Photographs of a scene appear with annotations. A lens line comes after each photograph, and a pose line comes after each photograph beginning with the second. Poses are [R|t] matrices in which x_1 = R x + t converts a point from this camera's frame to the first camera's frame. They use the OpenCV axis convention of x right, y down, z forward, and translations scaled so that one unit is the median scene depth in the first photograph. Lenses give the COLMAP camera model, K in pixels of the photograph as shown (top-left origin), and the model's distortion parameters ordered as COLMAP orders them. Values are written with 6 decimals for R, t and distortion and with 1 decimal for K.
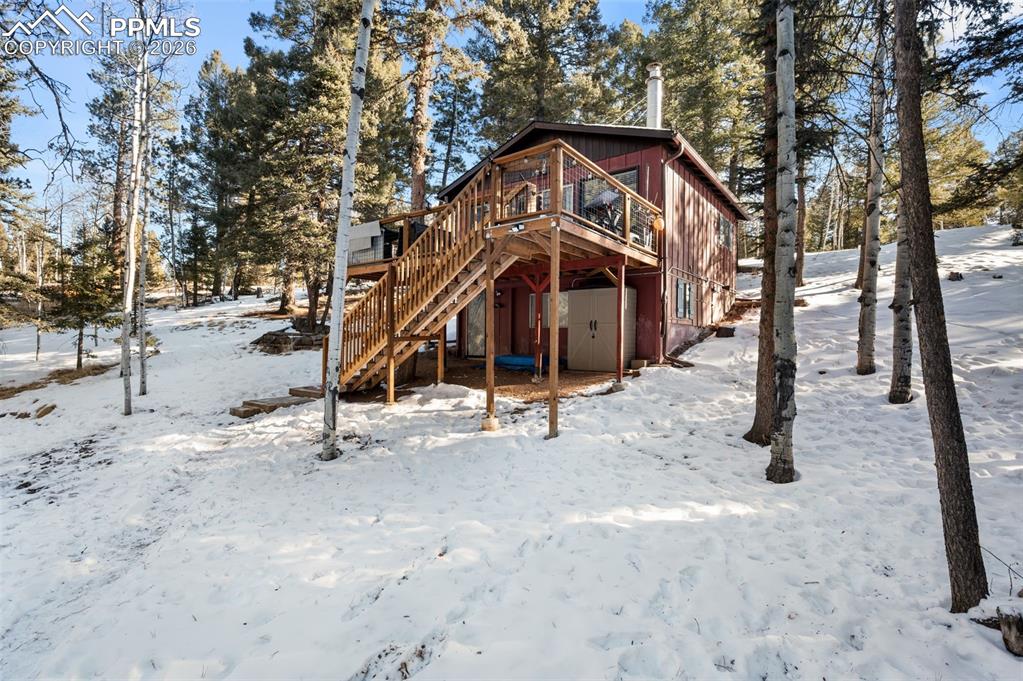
lens RADIAL K [[461.5, 0, 512.5], [0, 461.5, 339.5], [0, 0, 1]] dist [-0.002123, -0.000241]
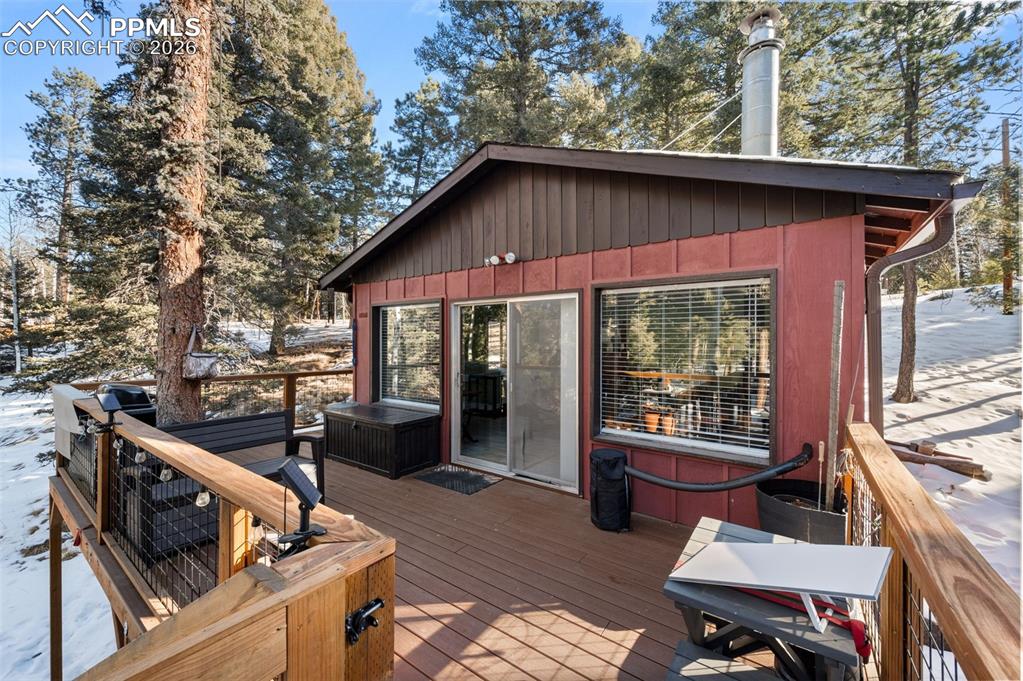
lens RADIAL K [[399.7, 0, 508.7], [0, 399.7, 342.2], [0, 0, 1]] dist [-0.001363, 0.000076]
pose [[0.999965, 0.000103, 0.008349, 0.034927], [-0.000138, 0.999992, 0.004115, -0.155891], [-0.008349, -0.004116, 0.999957, 0.338200]]
